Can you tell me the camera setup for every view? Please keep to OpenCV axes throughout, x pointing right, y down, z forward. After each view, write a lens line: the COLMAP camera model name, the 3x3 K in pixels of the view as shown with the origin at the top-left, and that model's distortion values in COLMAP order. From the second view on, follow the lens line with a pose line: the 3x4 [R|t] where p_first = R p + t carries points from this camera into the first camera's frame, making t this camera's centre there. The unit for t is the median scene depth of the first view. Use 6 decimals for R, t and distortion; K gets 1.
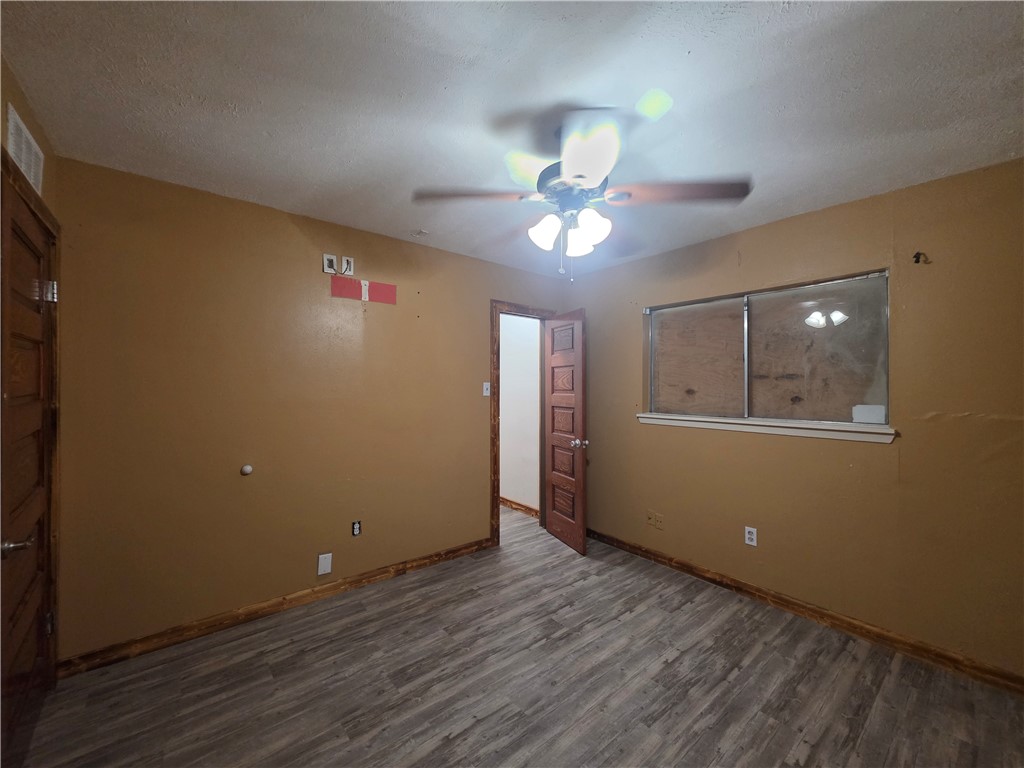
lens RADIAL K [[409.9, 0, 501.7], [0, 409.9, 386.6], [0, 0, 1]] dist [0.003407, -0.001498]
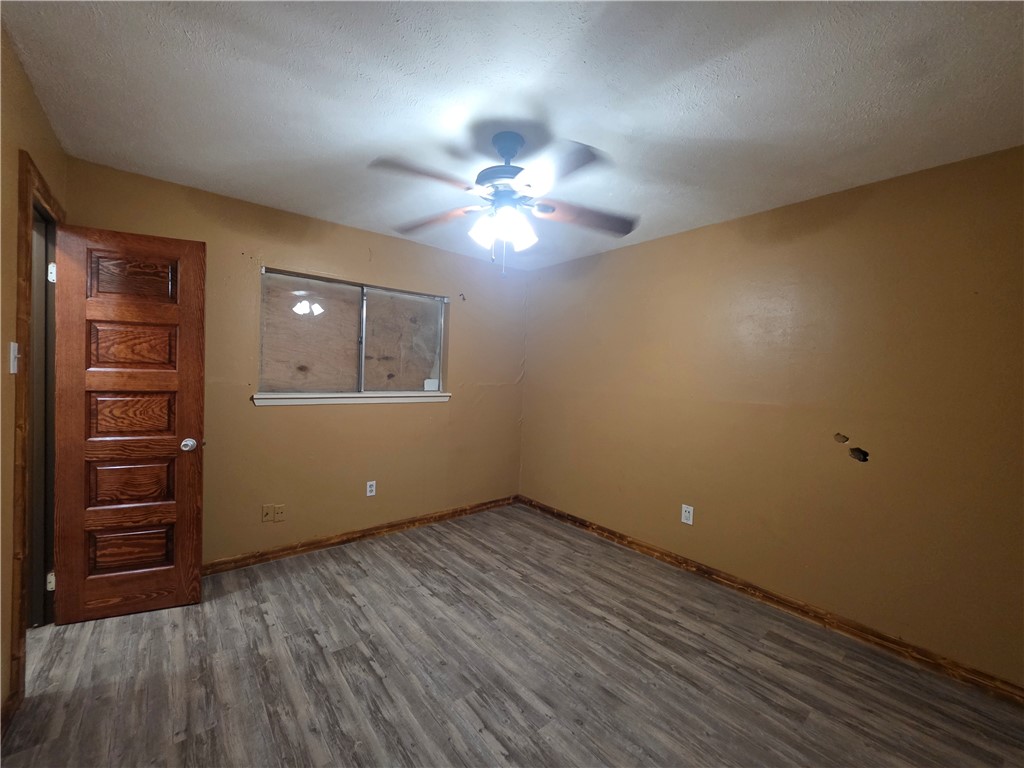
lens RADIAL K [[409.9, 0, 506.1], [0, 409.9, 380.7], [0, 0, 1]] dist [0.003407, -0.001498]
pose [[-0.007335, -0.019941, 0.999774, -0.690094], [-0.029583, 0.999368, 0.019716, 0.010162], [-0.999535, -0.029432, -0.007920, 0.703808]]
